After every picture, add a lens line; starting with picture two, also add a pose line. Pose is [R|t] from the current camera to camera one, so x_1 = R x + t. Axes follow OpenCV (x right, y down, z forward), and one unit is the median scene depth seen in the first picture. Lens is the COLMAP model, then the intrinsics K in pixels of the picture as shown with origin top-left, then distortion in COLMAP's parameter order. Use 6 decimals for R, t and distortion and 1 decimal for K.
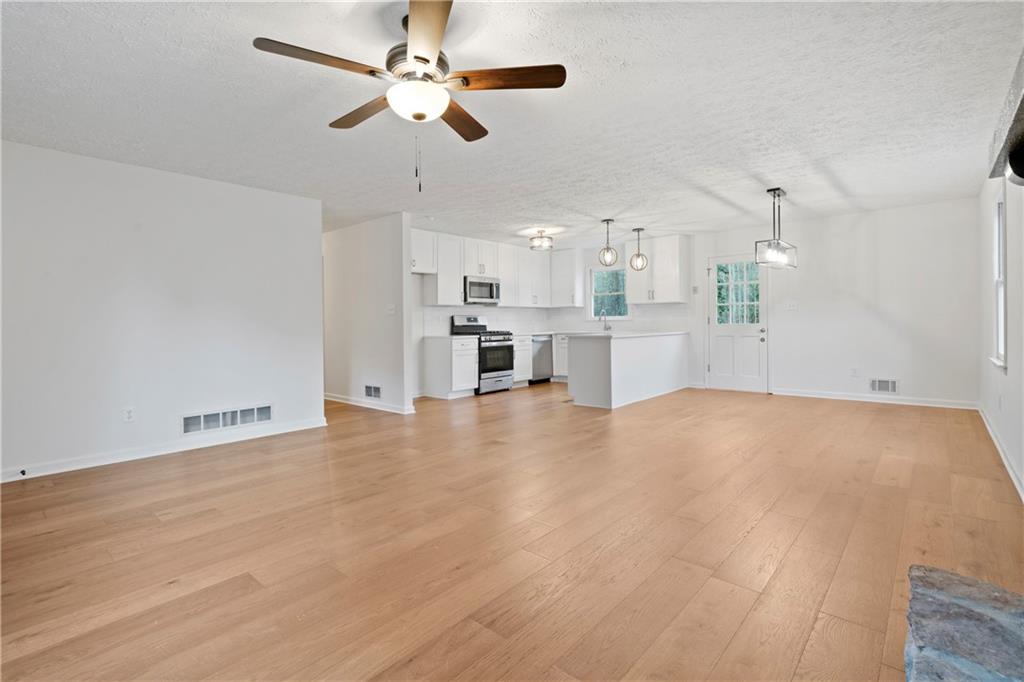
lens RADIAL K [[478.9, 0, 494.3], [0, 478.9, 330.5], [0, 0, 1]] dist [-0.000811, -0.000179]
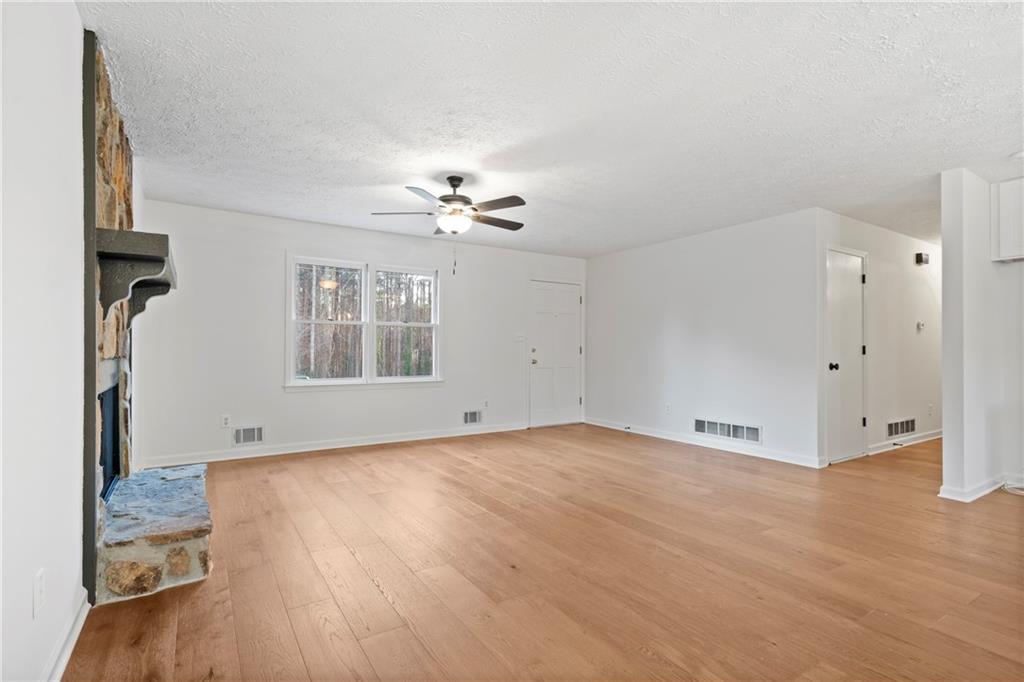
lens RADIAL K [[484.5, 0, 501.2], [0, 484.5, 344.6], [0, 0, 1]] dist [0.000985, 0.000285]
pose [[-0.261547, 0.002902, -0.965186, 0.451986], [-0.014064, 0.999878, 0.006817, -0.014546], [0.965088, 0.015357, -0.261474, 0.487151]]
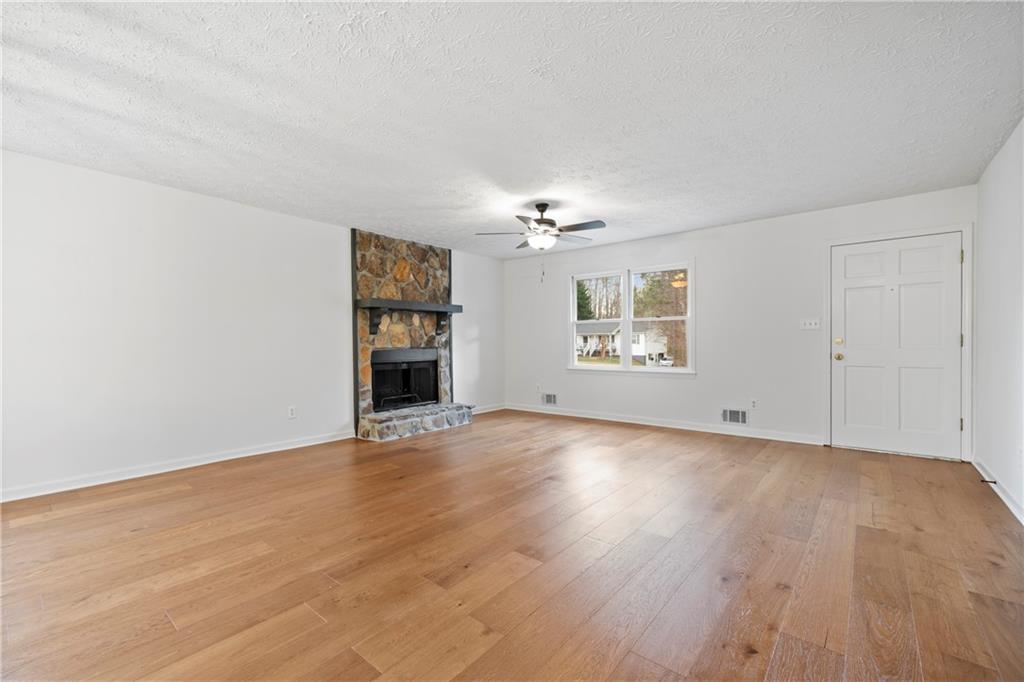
lens RADIAL K [[436.2, 0, 503.6], [0, 436.2, 347.9], [0, 0, 1]] dist [-0.000428, -0.000068]
pose [[-0.998614, 0.020491, -0.048473, 0.037166], [0.019276, 0.999492, 0.025393, -0.013421], [0.048969, 0.024423, -0.998502, 0.892599]]
